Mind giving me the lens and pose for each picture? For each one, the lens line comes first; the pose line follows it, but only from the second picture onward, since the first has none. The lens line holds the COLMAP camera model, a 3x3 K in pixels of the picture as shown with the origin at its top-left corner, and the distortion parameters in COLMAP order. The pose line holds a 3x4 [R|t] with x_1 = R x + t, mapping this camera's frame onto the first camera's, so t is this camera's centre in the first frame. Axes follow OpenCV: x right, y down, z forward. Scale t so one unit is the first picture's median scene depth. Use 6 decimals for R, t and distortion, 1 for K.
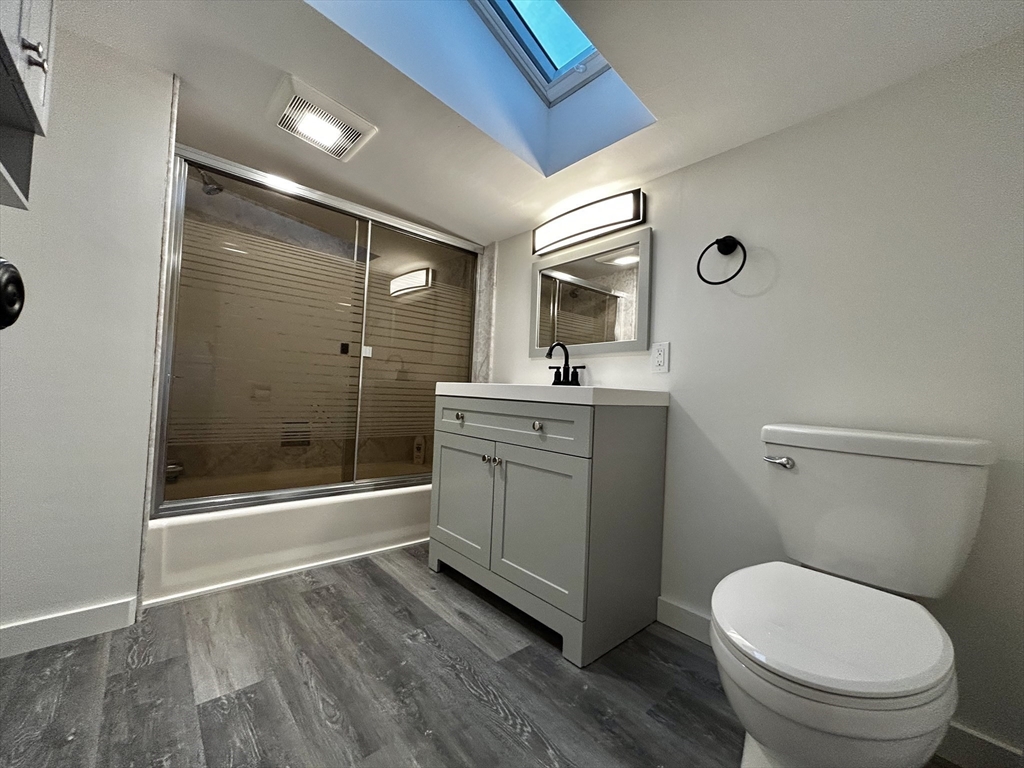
lens RADIAL K [[429.0, 0, 509.3], [0, 429.0, 383.6], [0, 0, 1]] dist [0.010627, -0.000171]
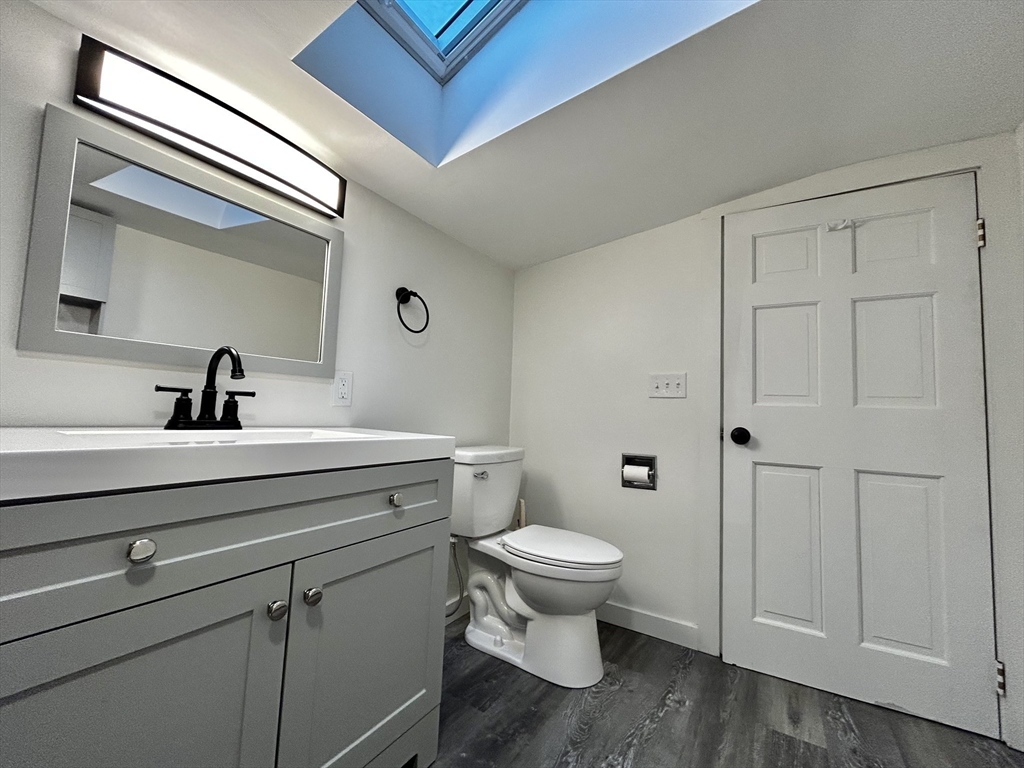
lens RADIAL K [[429.0, 0, 511.1], [0, 429.0, 383.8], [0, 0, 1]] dist [0.010627, -0.000171]
pose [[-0.309046, 0.006377, 0.951026, -0.561696], [-0.074626, 0.996732, -0.030934, -0.067169], [-0.948115, -0.080531, -0.307560, 0.919826]]
